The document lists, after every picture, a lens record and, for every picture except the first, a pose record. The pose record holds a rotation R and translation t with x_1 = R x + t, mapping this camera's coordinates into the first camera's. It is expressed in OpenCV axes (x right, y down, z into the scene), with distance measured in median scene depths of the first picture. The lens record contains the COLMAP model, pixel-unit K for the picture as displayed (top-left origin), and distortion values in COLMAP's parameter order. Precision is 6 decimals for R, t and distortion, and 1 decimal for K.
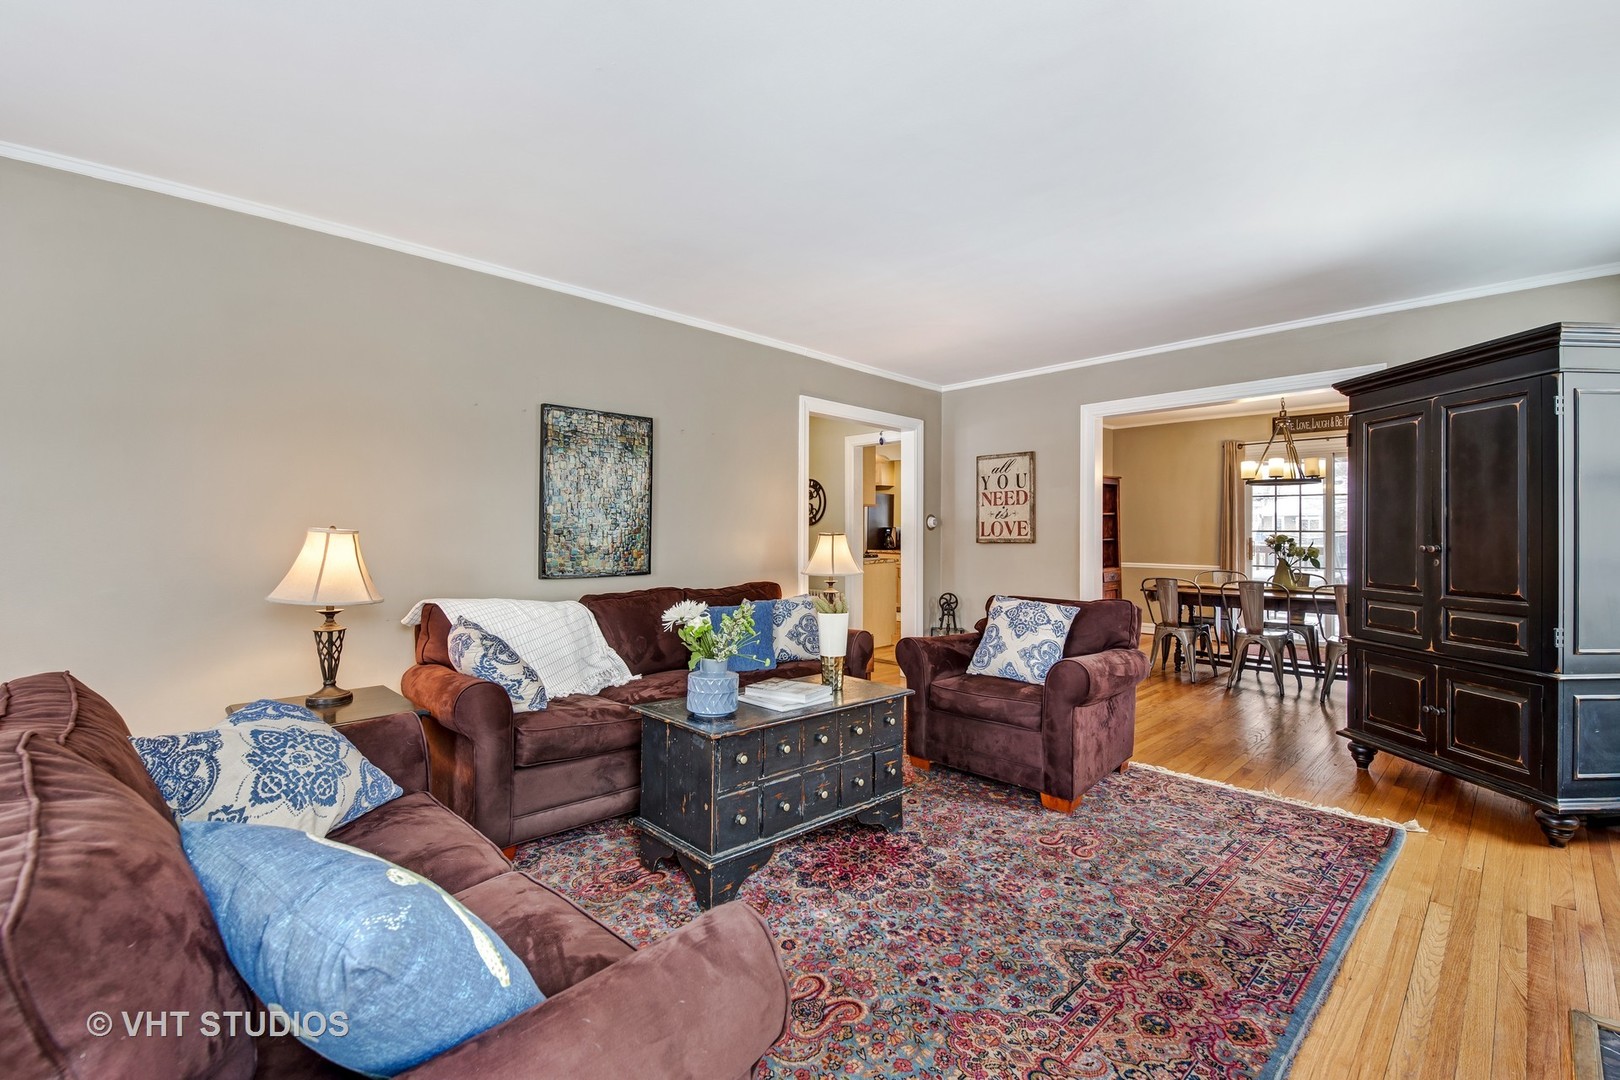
lens RADIAL K [[695.2, 0, 810.2], [0, 695.2, 508.5], [0, 0, 1]] dist [0.000183, 0.000023]
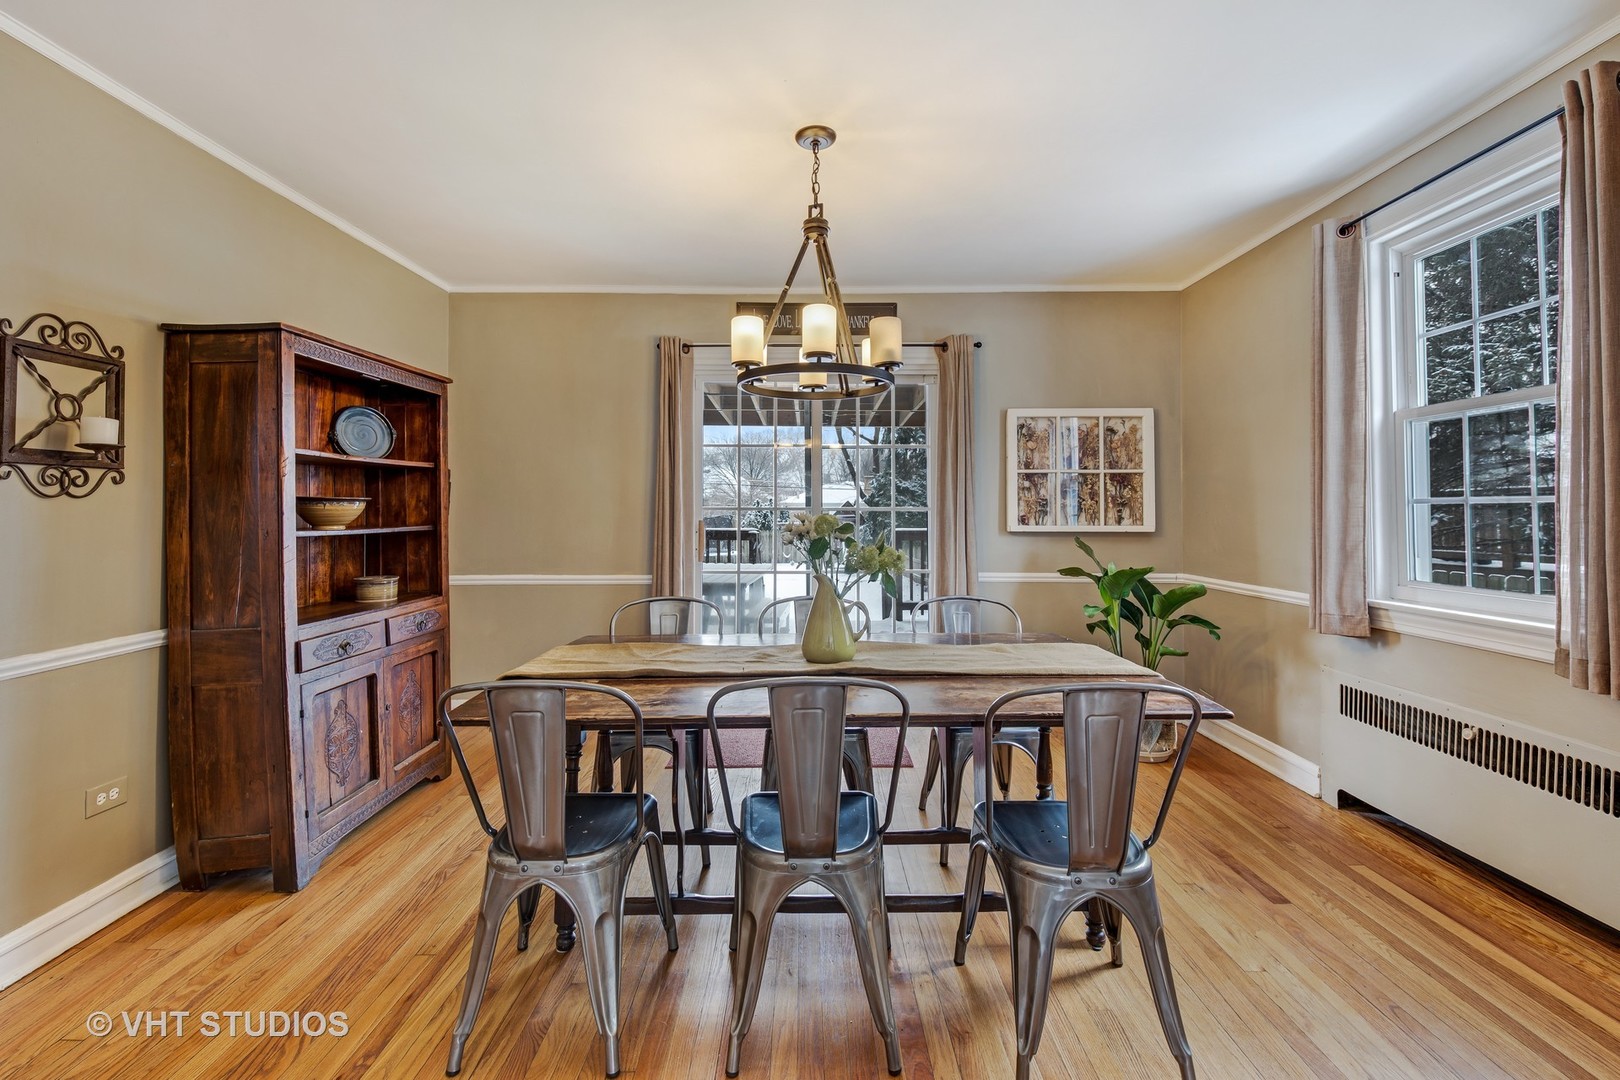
lens RADIAL K [[695.2, 0, 810.2], [0, 695.2, 508.5], [0, 0, 1]] dist [0.000183, 0.000023]
pose [[0.693778, -0.004554, 0.720174, 0.397351], [-0.015145, 0.999667, 0.020912, 0.025797], [-0.720029, -0.025416, 0.693478, 0.738359]]
